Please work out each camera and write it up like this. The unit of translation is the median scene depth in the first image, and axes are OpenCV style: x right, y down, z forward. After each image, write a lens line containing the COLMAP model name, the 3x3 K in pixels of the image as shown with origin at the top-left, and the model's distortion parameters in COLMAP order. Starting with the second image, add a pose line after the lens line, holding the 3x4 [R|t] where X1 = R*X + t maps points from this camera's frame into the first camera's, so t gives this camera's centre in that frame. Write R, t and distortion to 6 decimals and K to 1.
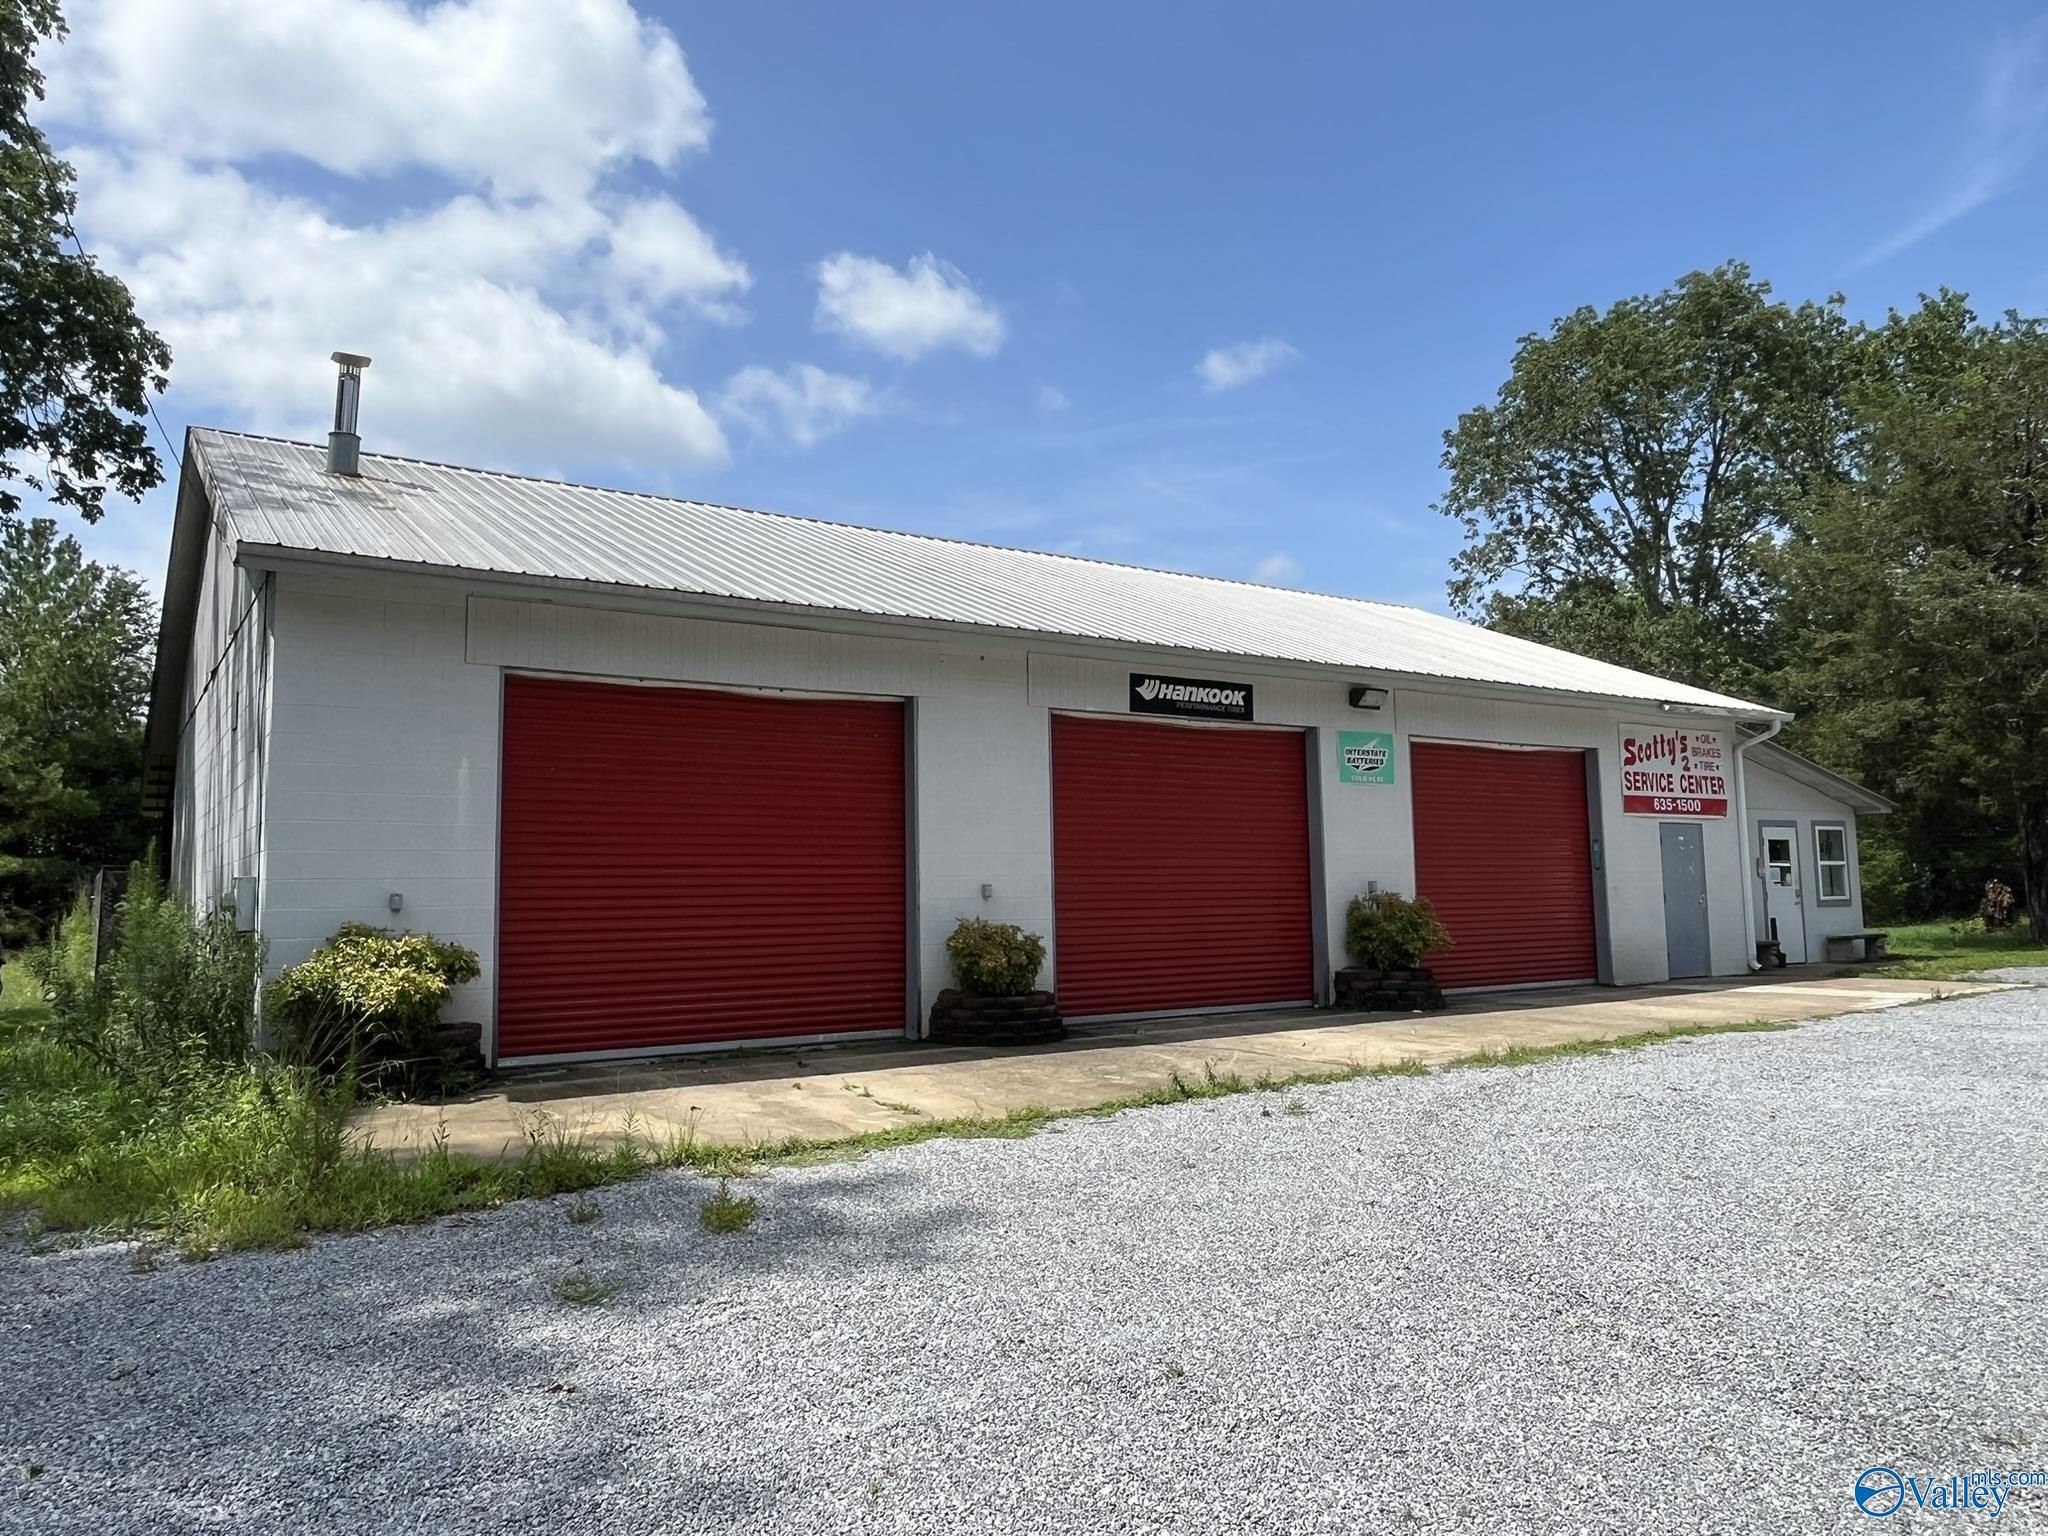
lens RADIAL K [[1356.0, 0, 1022.3], [0, 1356.0, 773.6], [0, 0, 1]] dist [-0.001319, 0.000225]
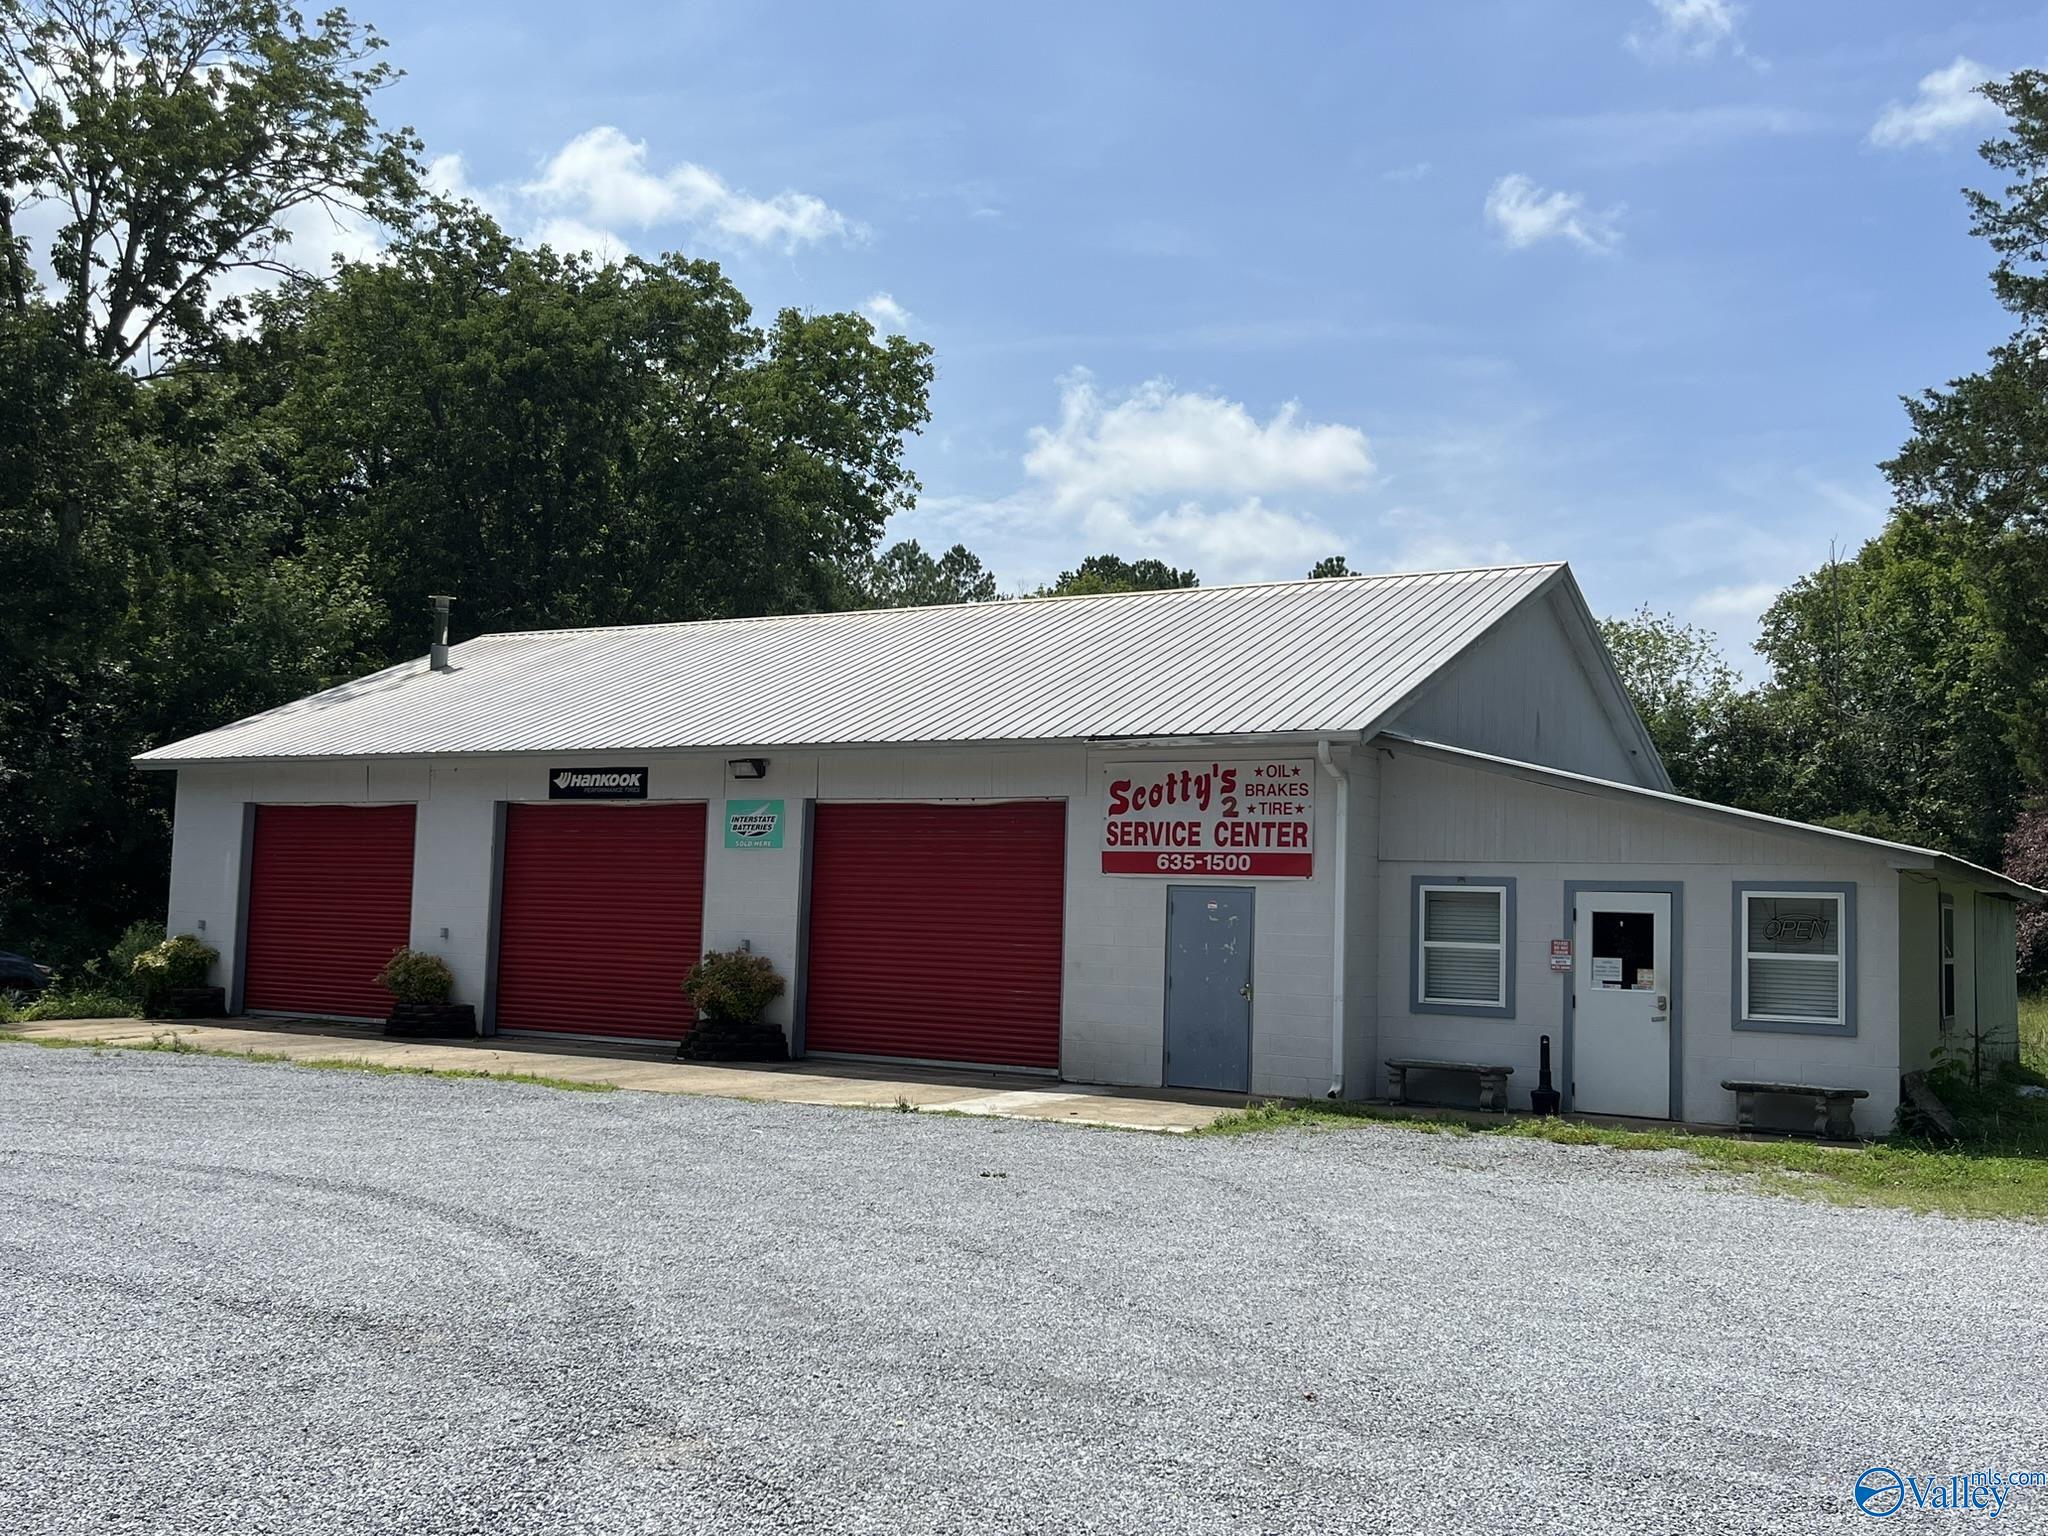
lens RADIAL K [[1984.6, 0, 1031.8], [0, 1984.6, 756.7], [0, 0, 1]] dist [0.065421, 0.000000]
pose [[0.435141, -0.039831, -0.899481, 1.493899], [0.047492, 0.998646, -0.021247, -0.017798], [0.899109, -0.033473, 0.436443, 0.439406]]
